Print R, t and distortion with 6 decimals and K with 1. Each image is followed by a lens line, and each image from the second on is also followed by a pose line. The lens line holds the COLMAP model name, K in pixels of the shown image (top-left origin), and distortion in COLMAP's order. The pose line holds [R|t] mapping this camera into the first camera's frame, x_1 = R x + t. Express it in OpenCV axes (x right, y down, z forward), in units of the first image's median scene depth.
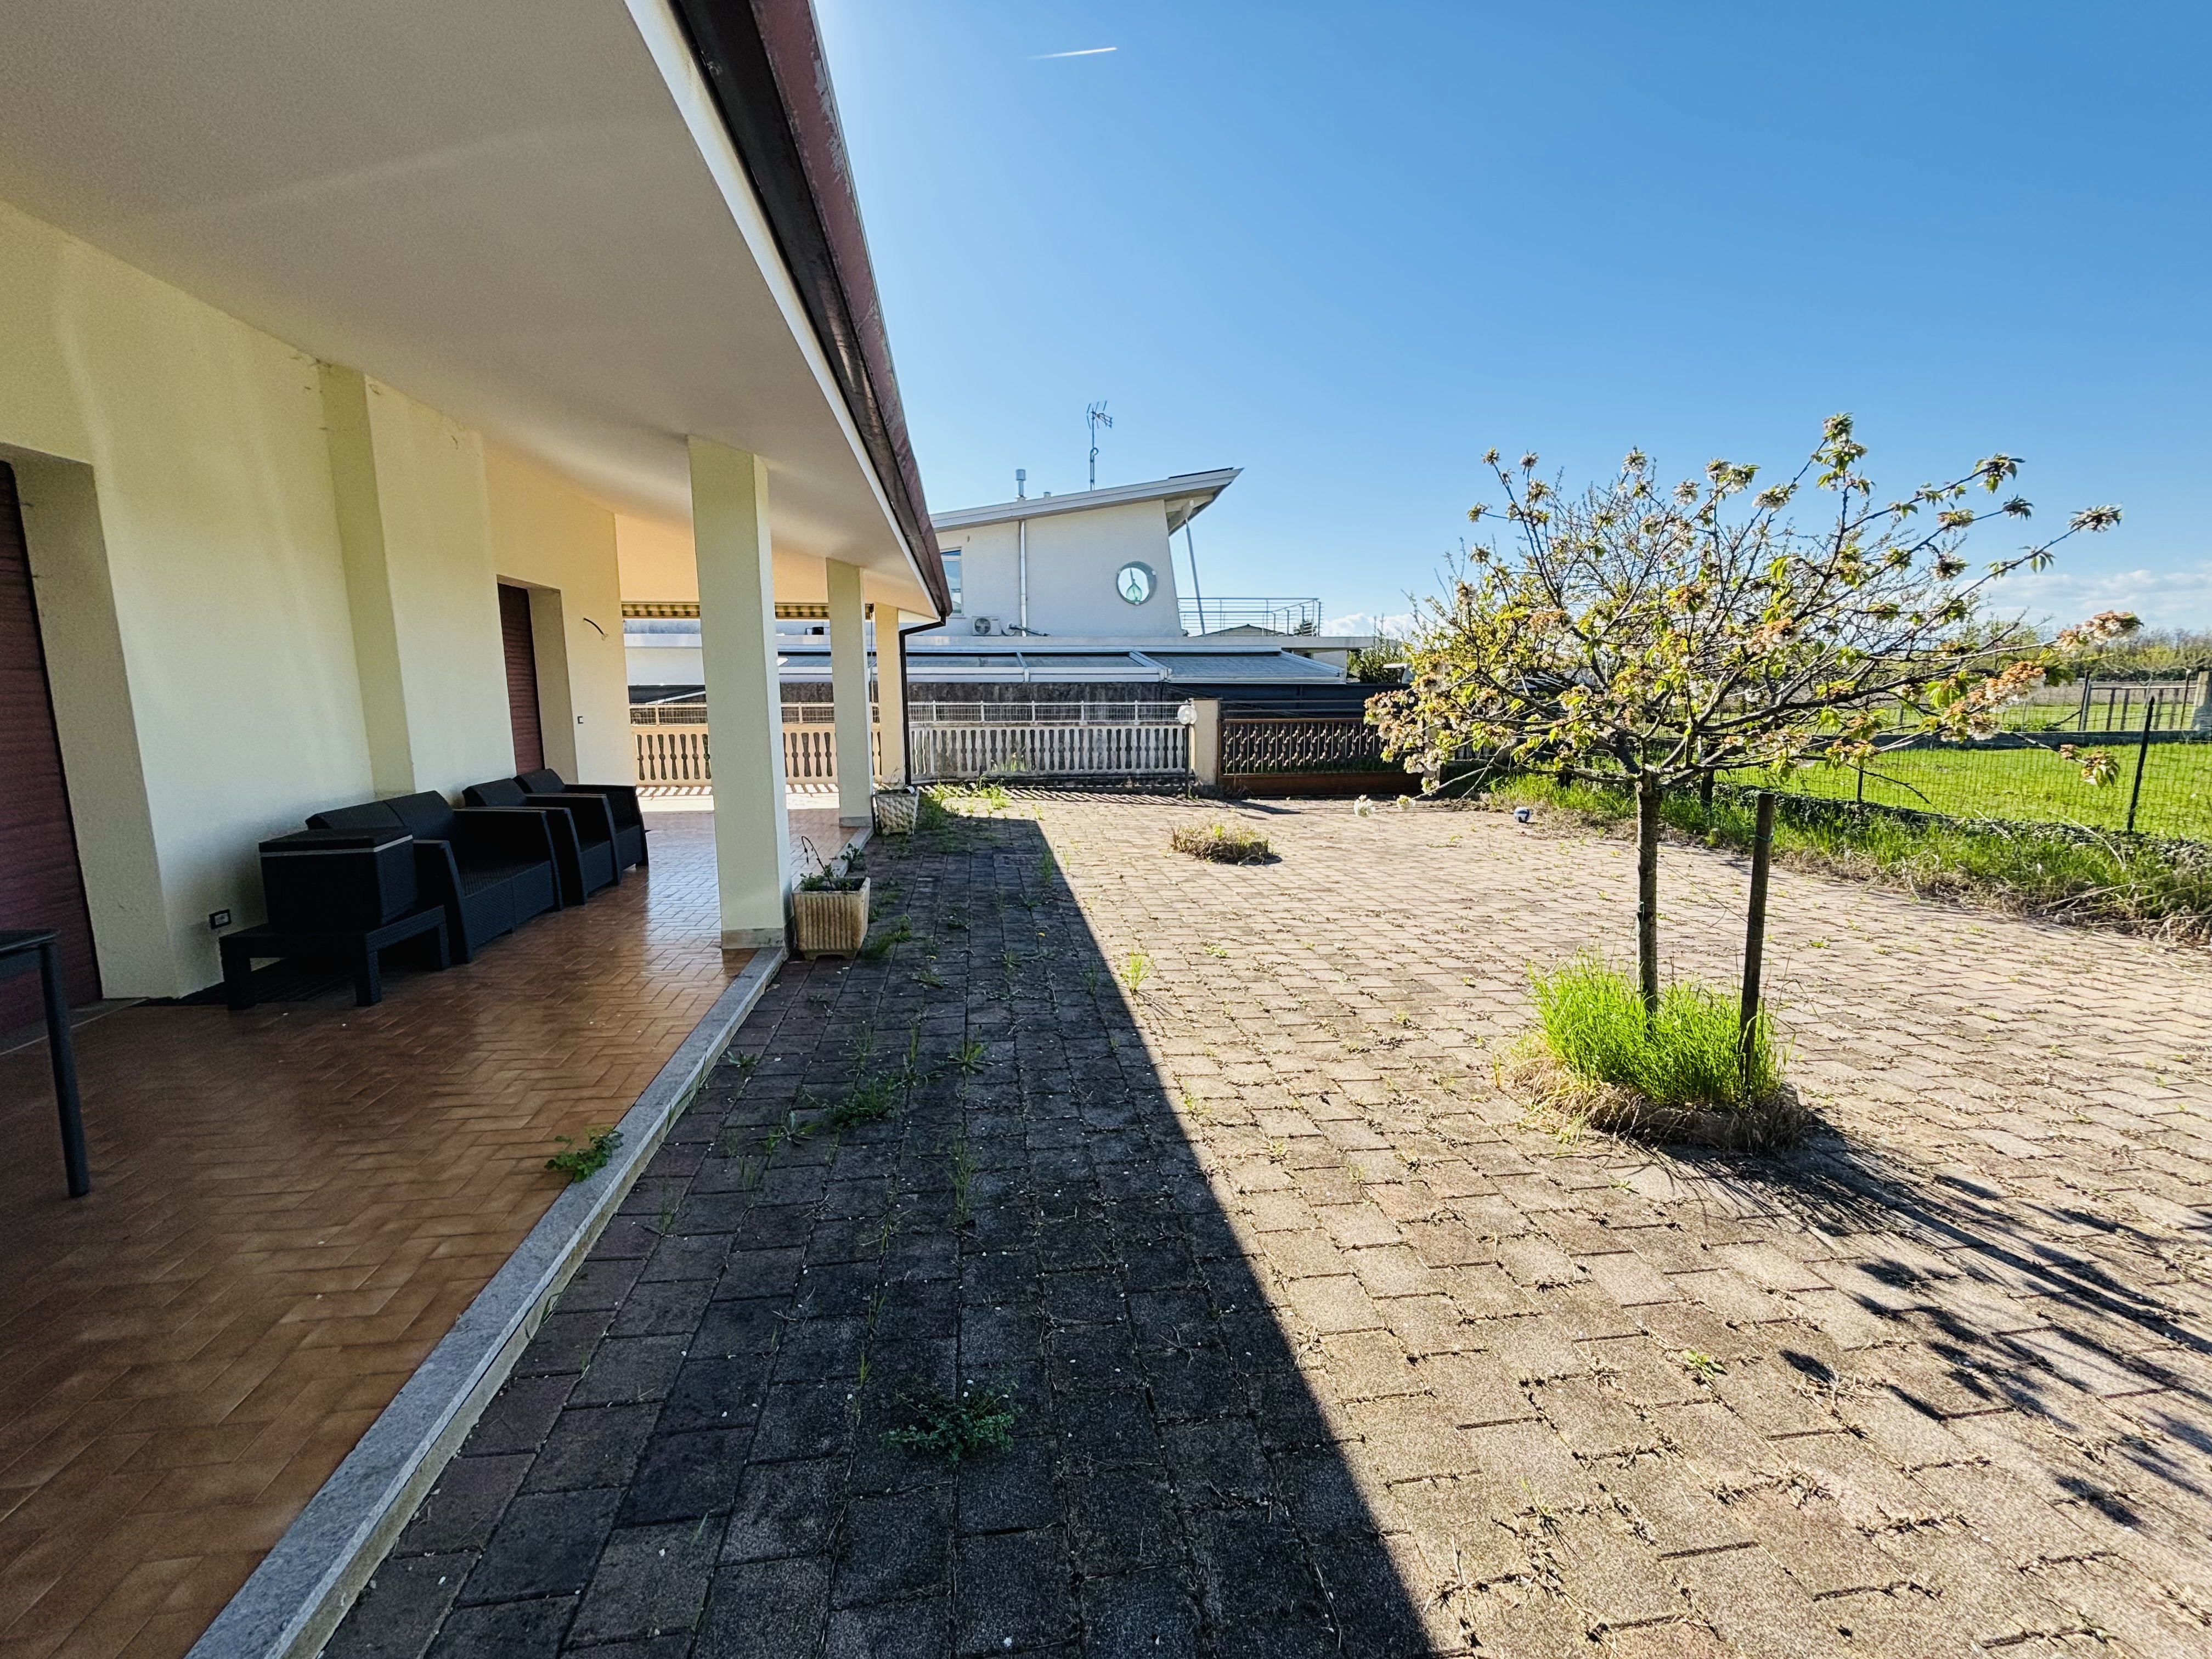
lens RADIAL K [[899.5, 0, 1102.8], [0, 899.5, 829.5], [0, 0, 1]] dist [0.000251, -0.002285]
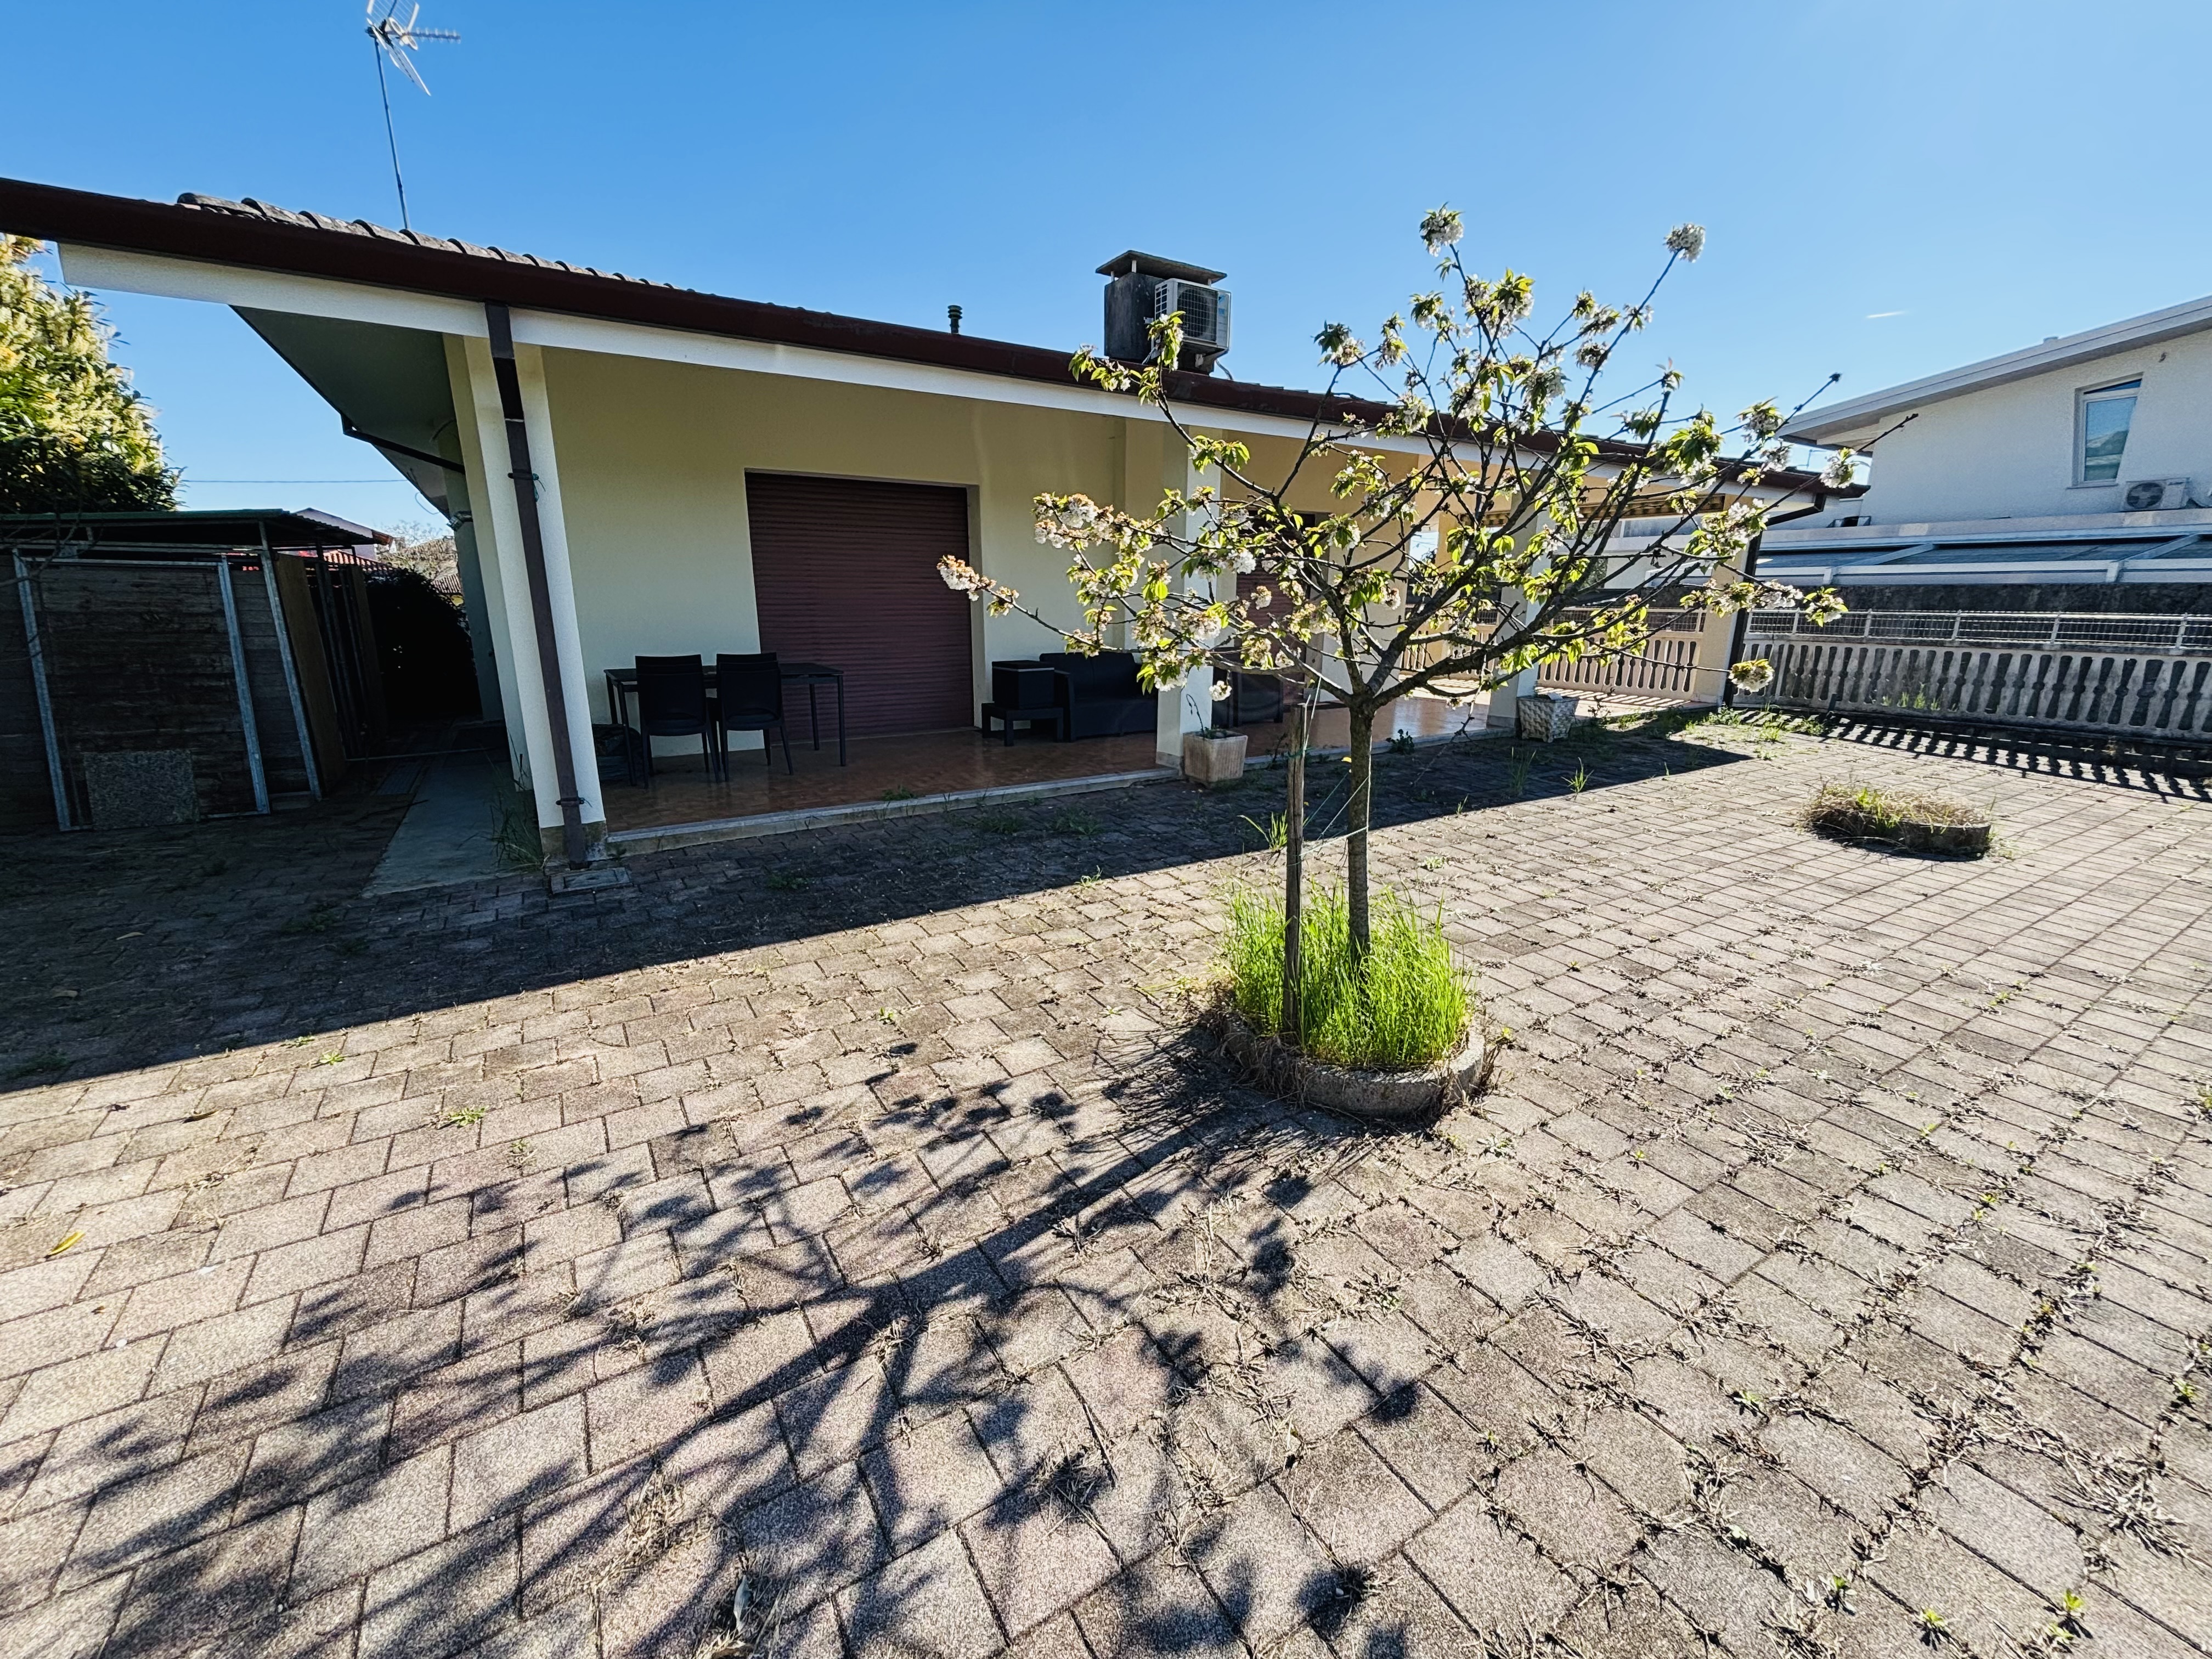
lens RADIAL K [[904.3, 0, 1100.0], [0, 904.3, 824.4], [0, 0, 1]] dist [0.005835, -0.000592]
pose [[0.403788, 0.233367, -0.884588, 1.101449], [-0.148880, 0.970791, 0.188150, -0.047493], [0.902657, 0.055725, 0.426737, 0.323842]]
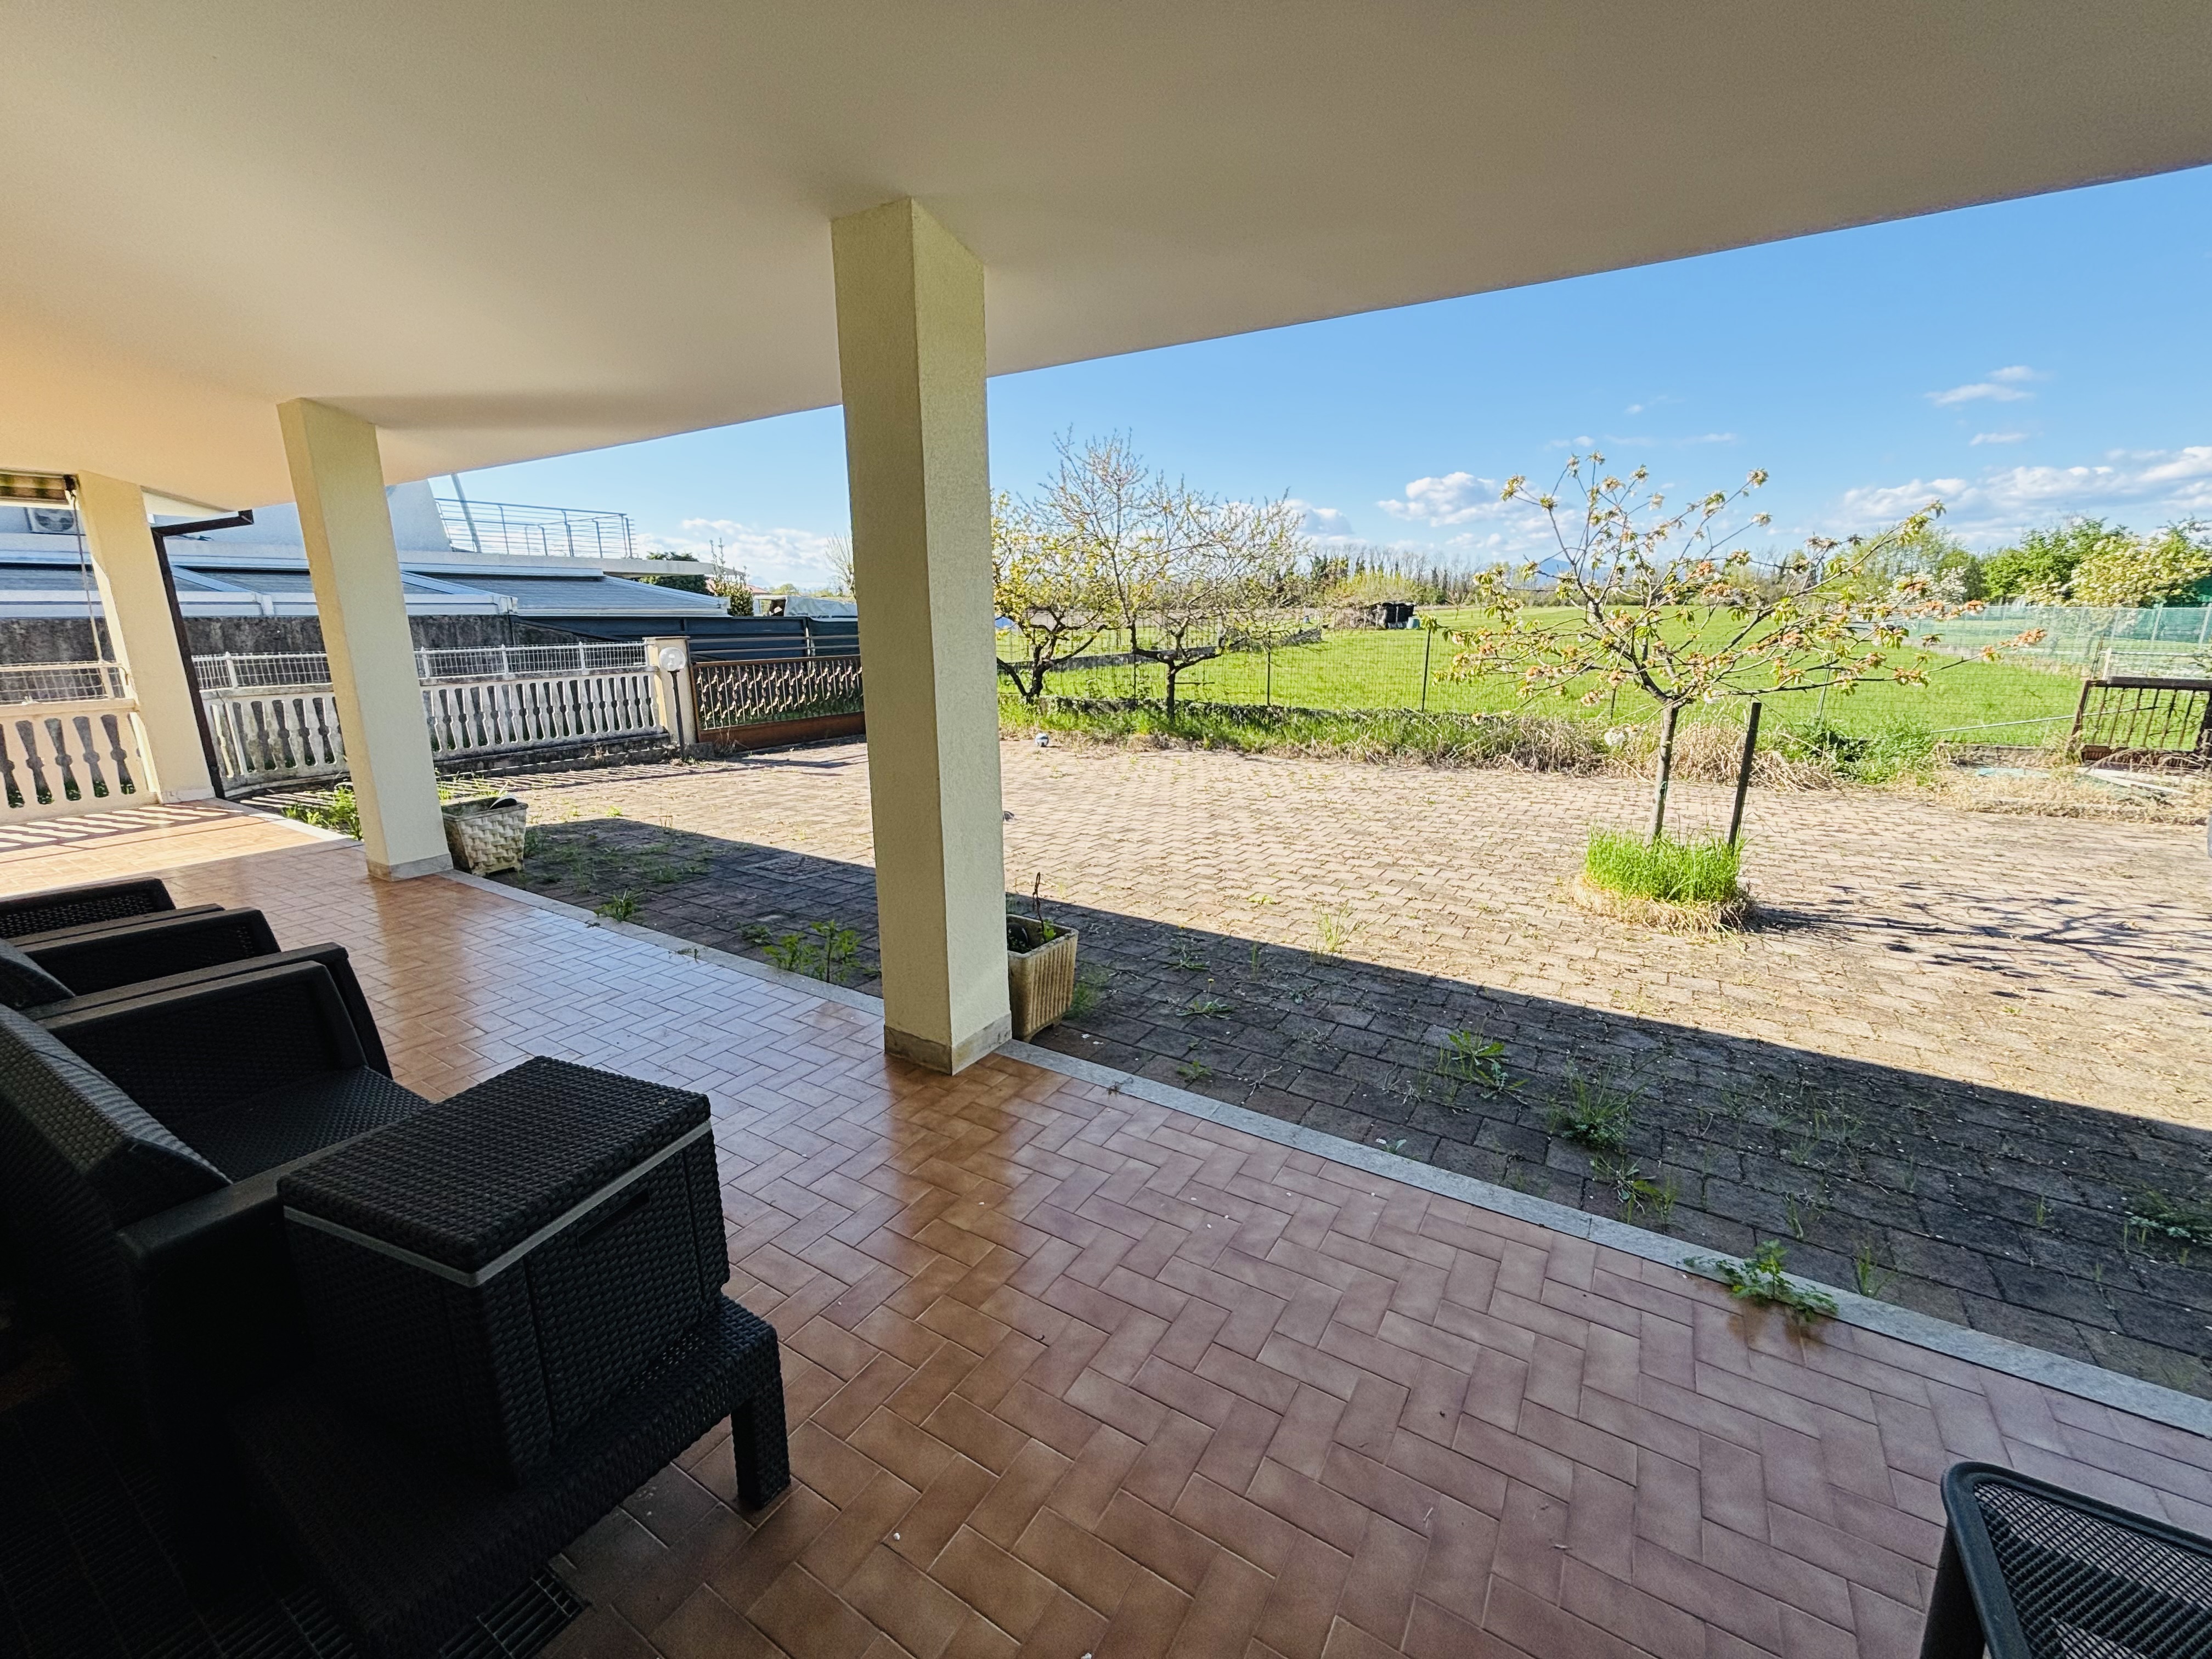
lens RADIAL K [[904.3, 0, 1100.0], [0, 904.3, 824.4], [0, 0, 1]] dist [0.005835, -0.000592]
pose [[0.638968, -0.178968, 0.748125, -0.972568], [0.122295, 0.983824, 0.130900, -0.138149], [-0.759450, 0.007851, 0.650519, 0.617094]]
